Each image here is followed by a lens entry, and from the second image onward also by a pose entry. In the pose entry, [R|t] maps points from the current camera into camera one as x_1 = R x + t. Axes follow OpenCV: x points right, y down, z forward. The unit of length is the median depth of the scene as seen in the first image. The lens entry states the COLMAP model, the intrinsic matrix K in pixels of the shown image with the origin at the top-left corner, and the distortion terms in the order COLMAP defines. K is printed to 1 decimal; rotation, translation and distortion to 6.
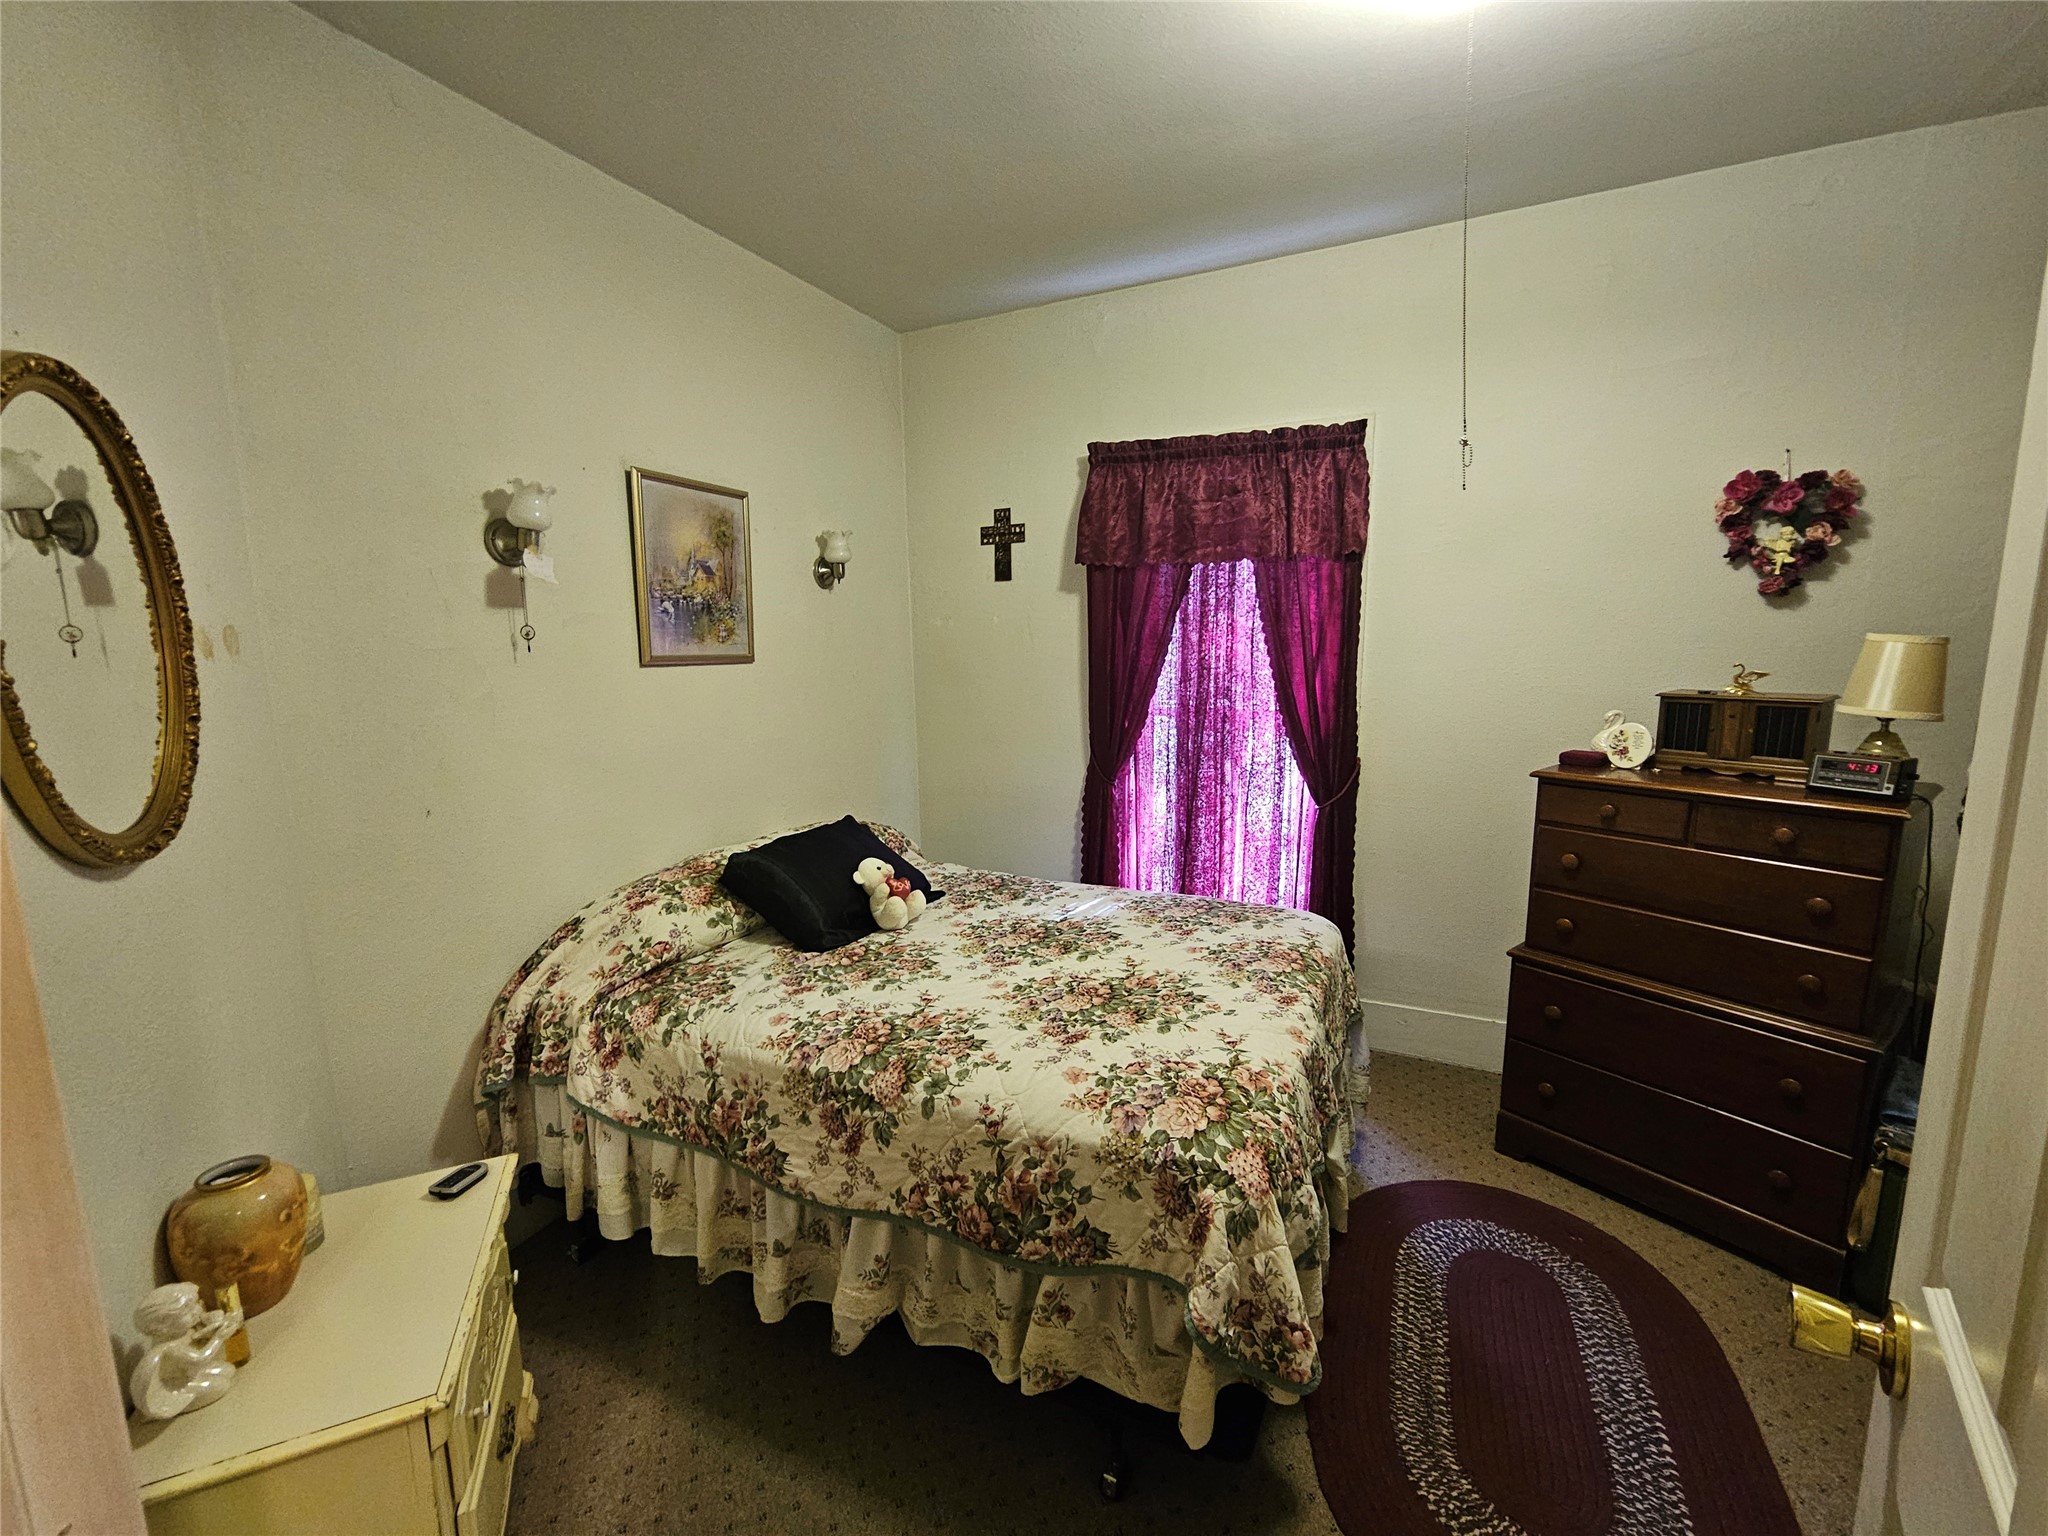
lens RADIAL K [[838.8, 0, 1027.4], [0, 838.8, 787.3], [0, 0, 1]] dist [-0.001155, -0.000873]
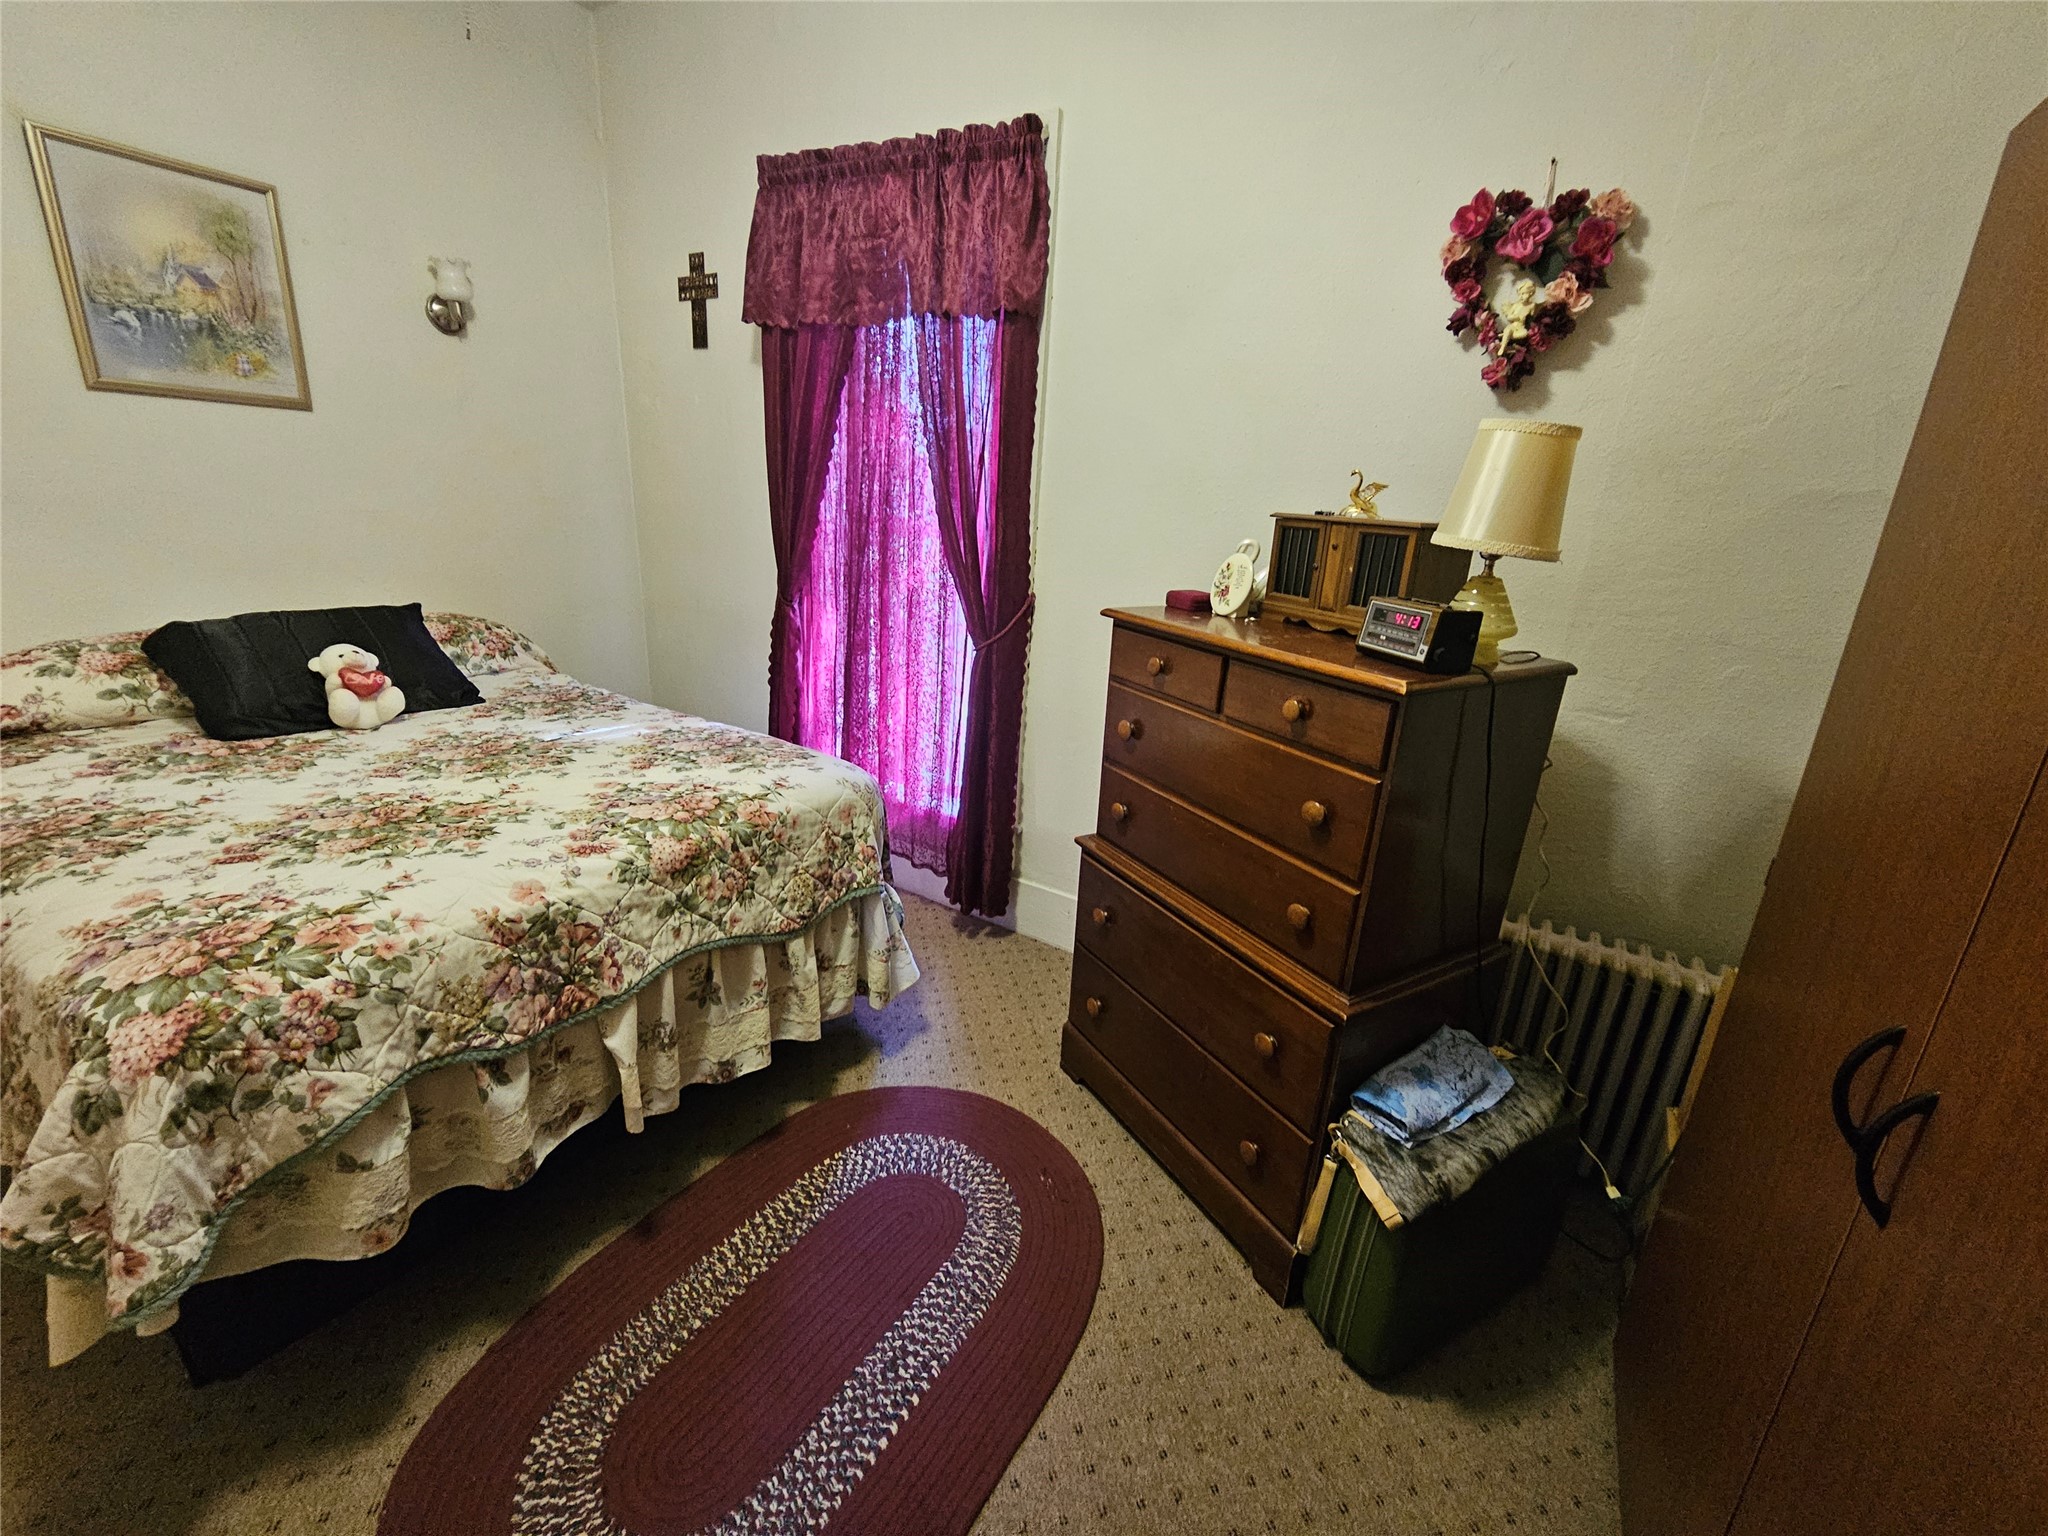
lens RADIAL K [[838.8, 0, 1027.4], [0, 838.8, 787.3], [0, 0, 1]] dist [-0.001155, -0.000873]
pose [[0.989556, 0.111824, -0.090963, 0.621357], [-0.096037, 0.982026, 0.162483, 0.023028], [0.107498, -0.152051, 0.982509, 0.224465]]
